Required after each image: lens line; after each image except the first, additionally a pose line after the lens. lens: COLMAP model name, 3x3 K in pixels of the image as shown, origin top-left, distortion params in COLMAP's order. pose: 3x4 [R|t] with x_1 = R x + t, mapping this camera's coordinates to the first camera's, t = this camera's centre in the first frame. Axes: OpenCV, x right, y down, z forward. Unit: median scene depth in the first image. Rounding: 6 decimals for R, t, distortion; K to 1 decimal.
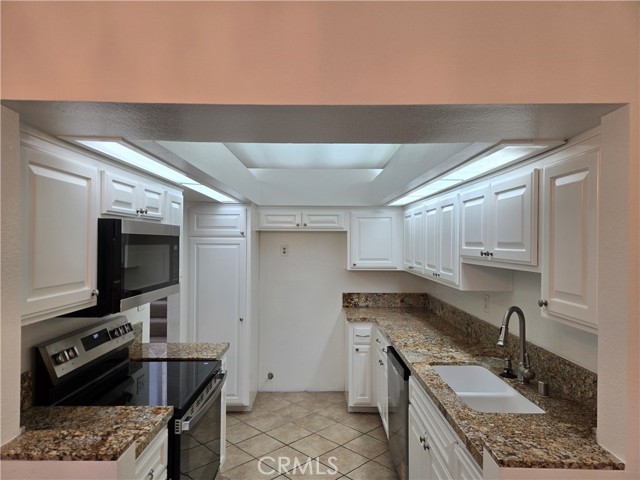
lens RADIAL K [[424.9, 0, 319.7], [0, 424.9, 240.7], [0, 0, 1]] dist [0.005715, -0.000194]
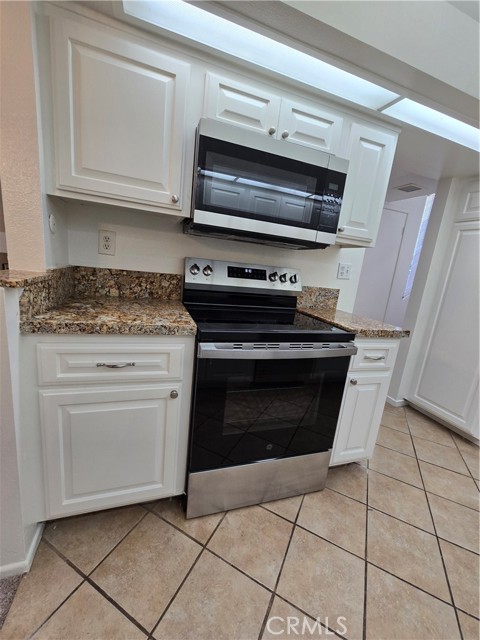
lens RADIAL K [[261.6, 0, 239.8], [0, 261.6, 321.3], [0, 0, 1]] dist [0.002893, -0.000219]
pose [[0.317947, 0.233026, -0.919026, 0.087364], [-0.101481, 0.972121, 0.211381, 0.114497], [0.942662, 0.026056, 0.332731, 0.407518]]
